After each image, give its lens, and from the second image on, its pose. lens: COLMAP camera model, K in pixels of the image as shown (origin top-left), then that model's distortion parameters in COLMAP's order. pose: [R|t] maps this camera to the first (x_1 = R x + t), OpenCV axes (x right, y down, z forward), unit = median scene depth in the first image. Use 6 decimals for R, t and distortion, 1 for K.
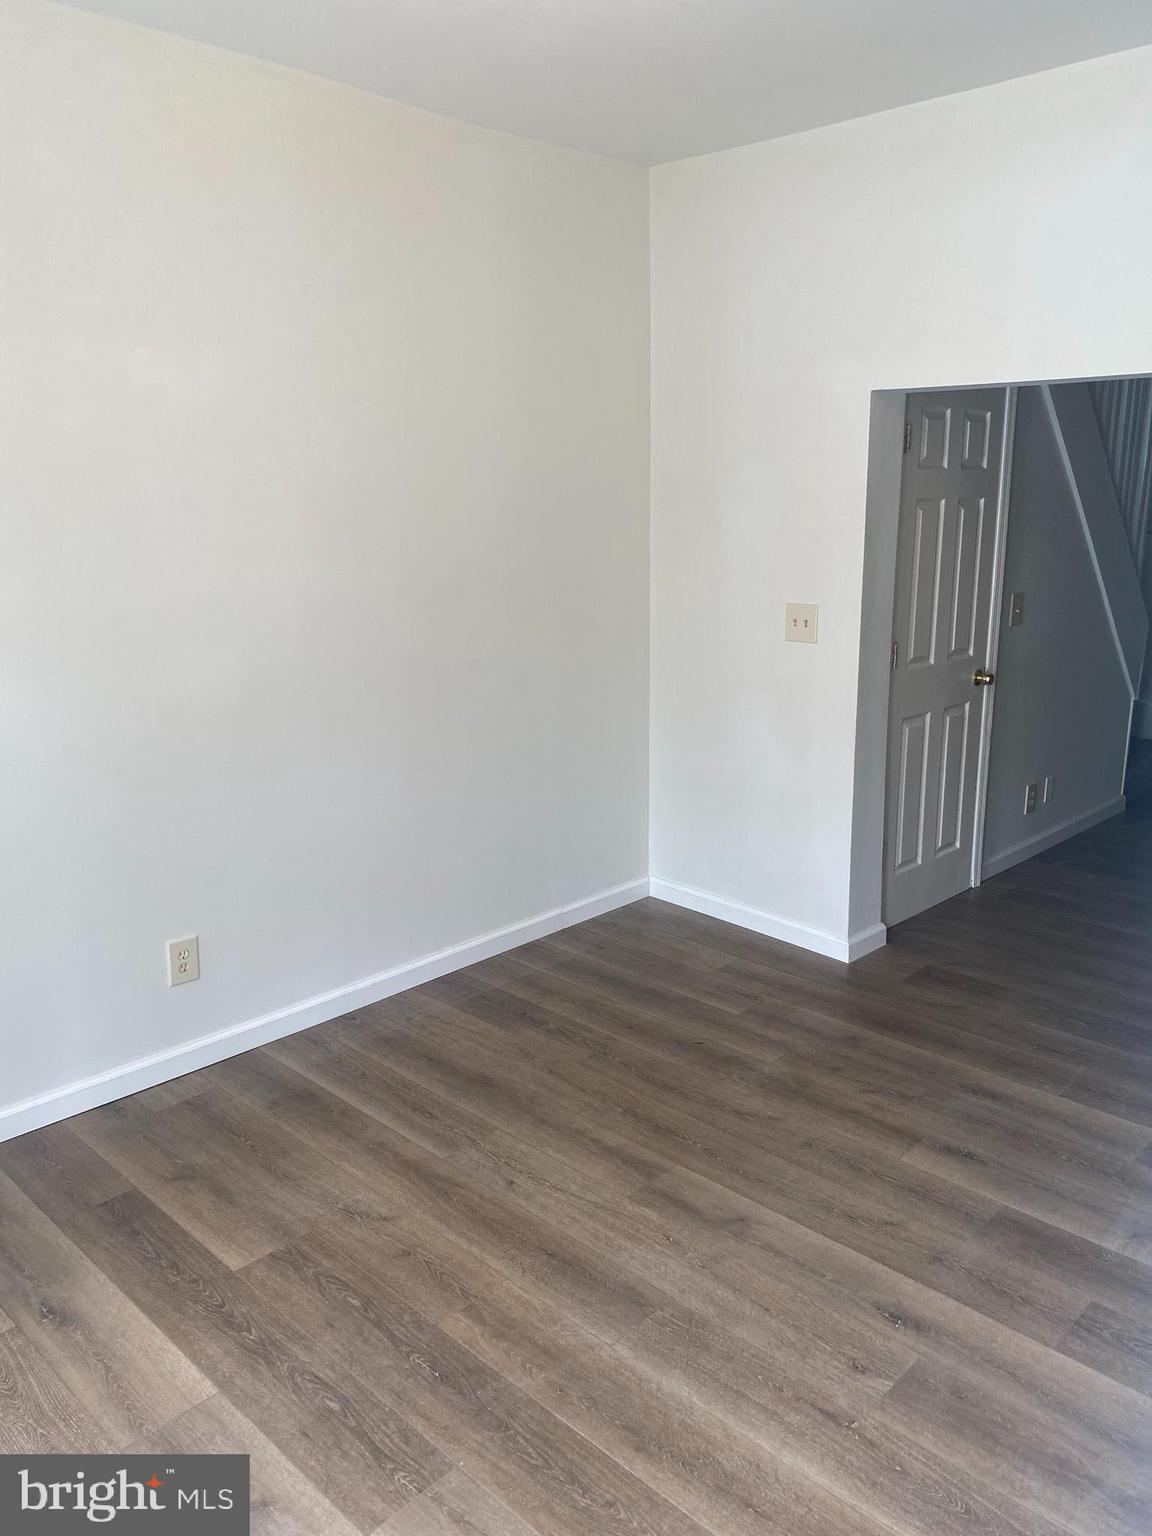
lens RADIAL K [[1164.5, 0, 584.7], [0, 1164.5, 769.3], [0, 0, 1]] dist [-0.002171, 0.007251]
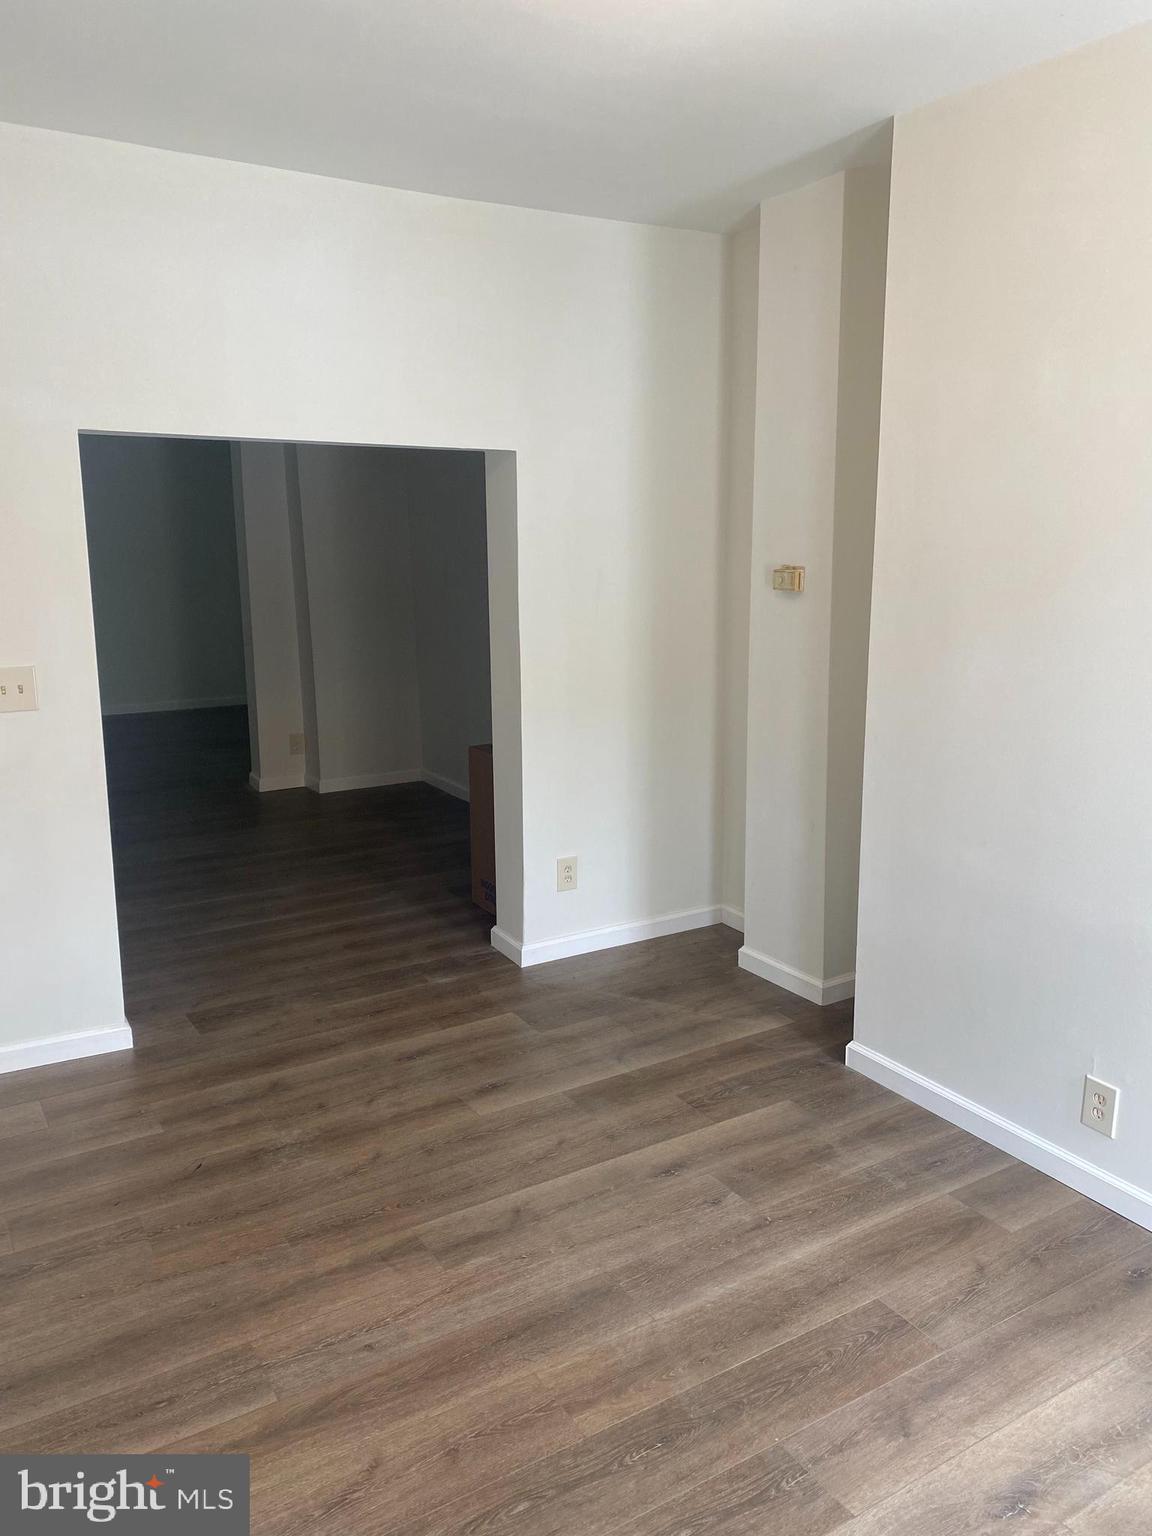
lens RADIAL K [[1164.5, 0, 584.7], [0, 1164.5, 769.3], [0, 0, 1]] dist [-0.002171, 0.007251]
pose [[0.255562, -0.198679, 0.946158, -0.785187], [0.232028, 0.962658, 0.139472, -0.138329], [-0.938537, 0.183891, 0.292118, 0.561949]]
